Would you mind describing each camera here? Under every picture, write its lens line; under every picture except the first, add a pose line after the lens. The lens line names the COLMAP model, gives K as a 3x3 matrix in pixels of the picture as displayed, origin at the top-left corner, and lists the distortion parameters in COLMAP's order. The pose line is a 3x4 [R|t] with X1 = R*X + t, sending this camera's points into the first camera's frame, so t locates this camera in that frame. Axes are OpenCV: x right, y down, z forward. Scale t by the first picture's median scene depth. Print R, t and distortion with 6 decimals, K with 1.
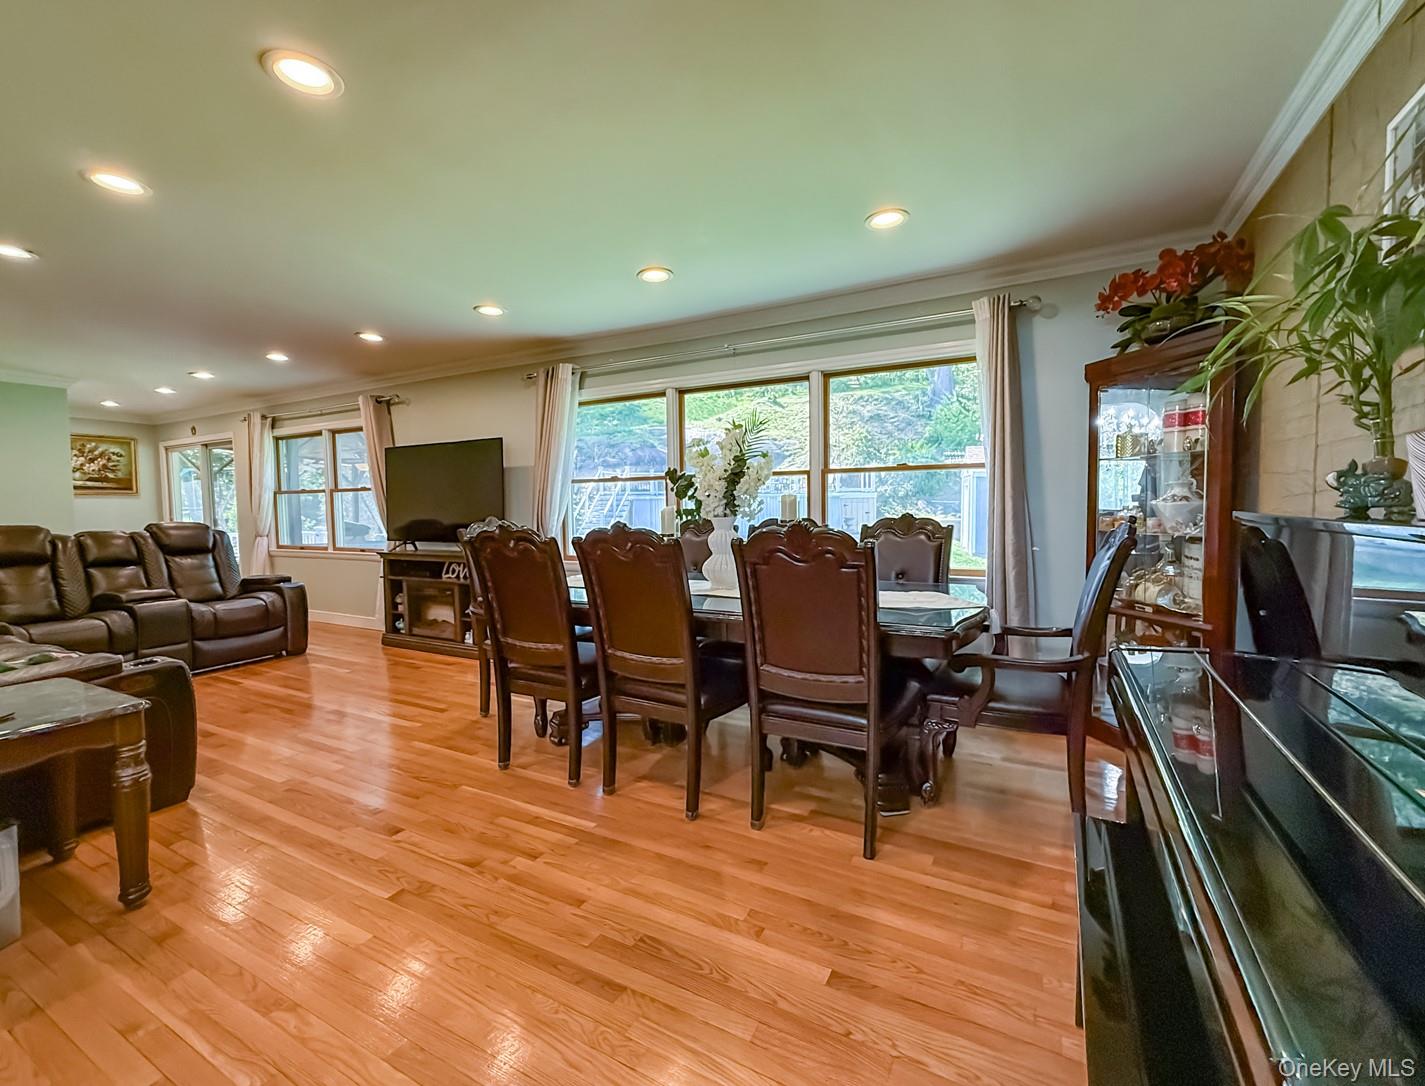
lens RADIAL K [[612.9, 0, 722.0], [0, 612.9, 537.1], [0, 0, 1]] dist [0.000188, 0.000478]
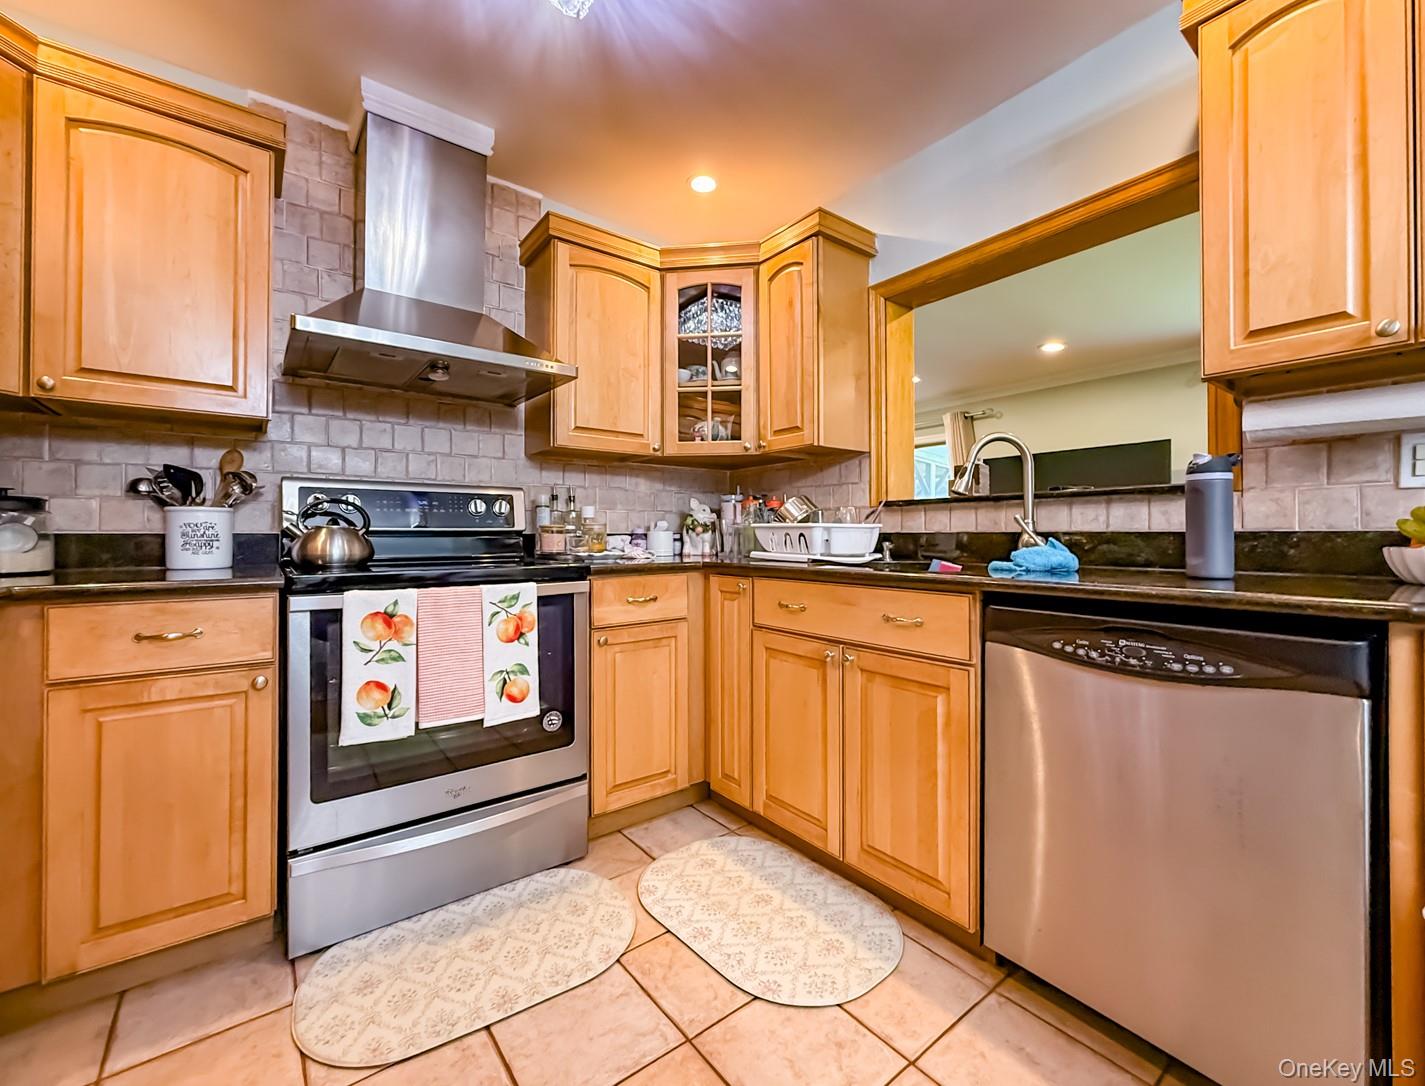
lens RADIAL K [[612.9, 0, 734.7], [0, 612.9, 530.2], [0, 0, 1]] dist [0.000188, 0.000478]
pose [[0.914030, 0.011087, -0.405494, -0.880558], [-0.035666, 0.997952, -0.053110, 0.078354], [0.404075, 0.063006, 0.912553, -0.197352]]
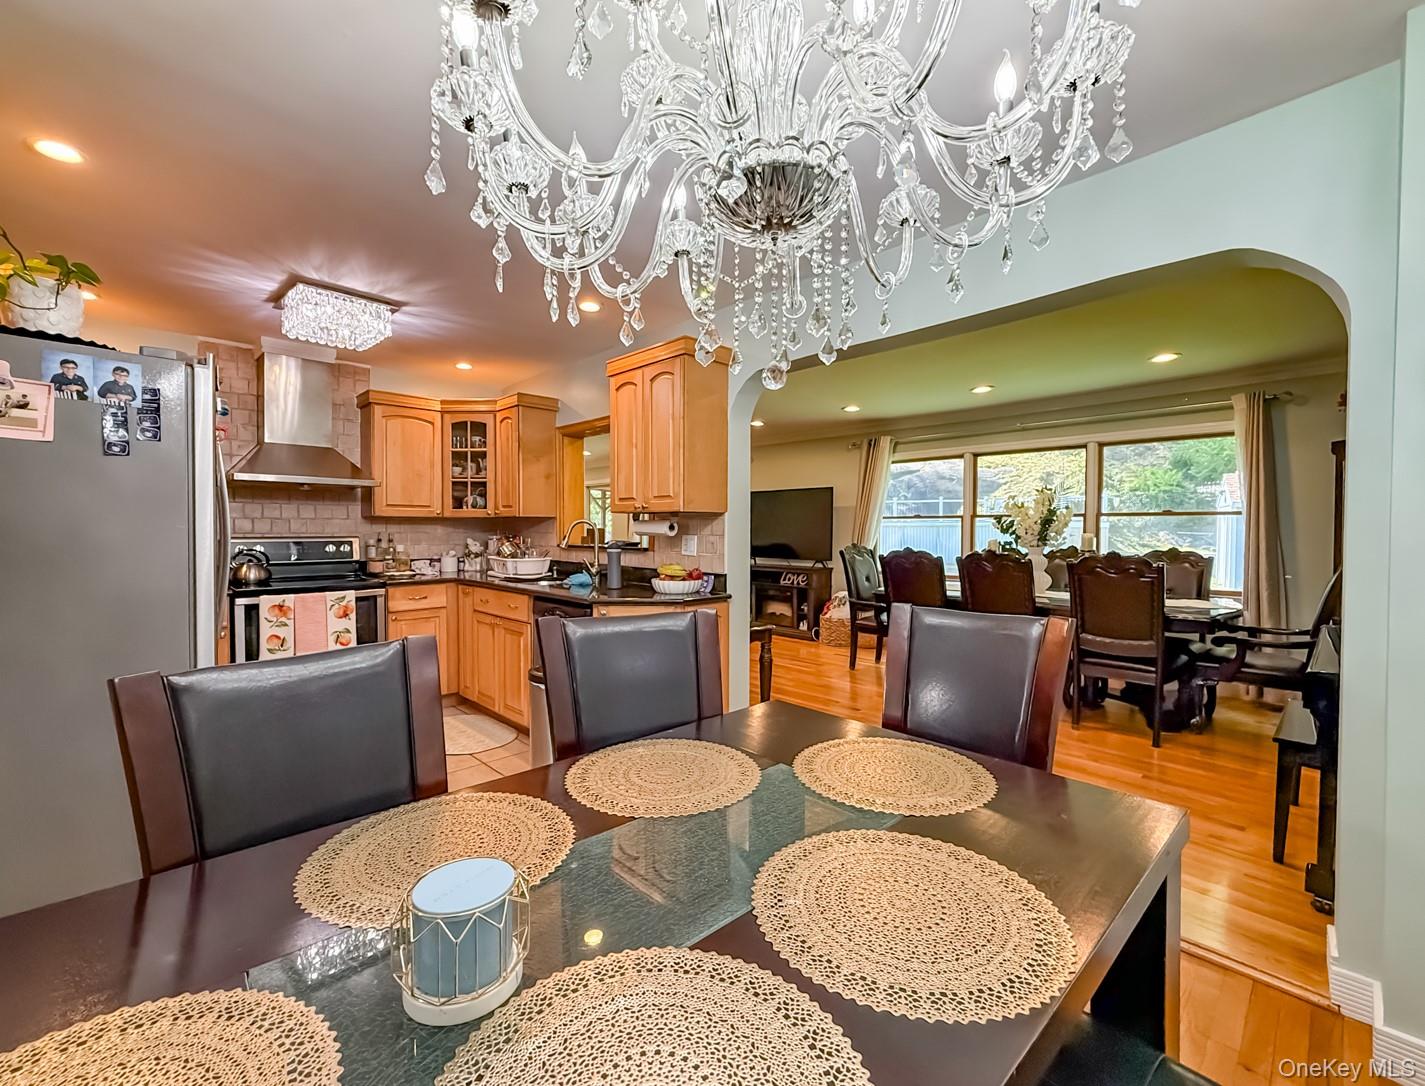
lens RADIAL K [[612.9, 0, 716.4], [0, 612.9, 540.2], [0, 0, 1]] dist [0.000188, 0.000478]
pose [[0.952147, 0.022676, -0.304797, -0.269253], [-0.032966, 0.999046, -0.028653, 0.018724], [0.303857, 0.037330, 0.951986, -0.660062]]
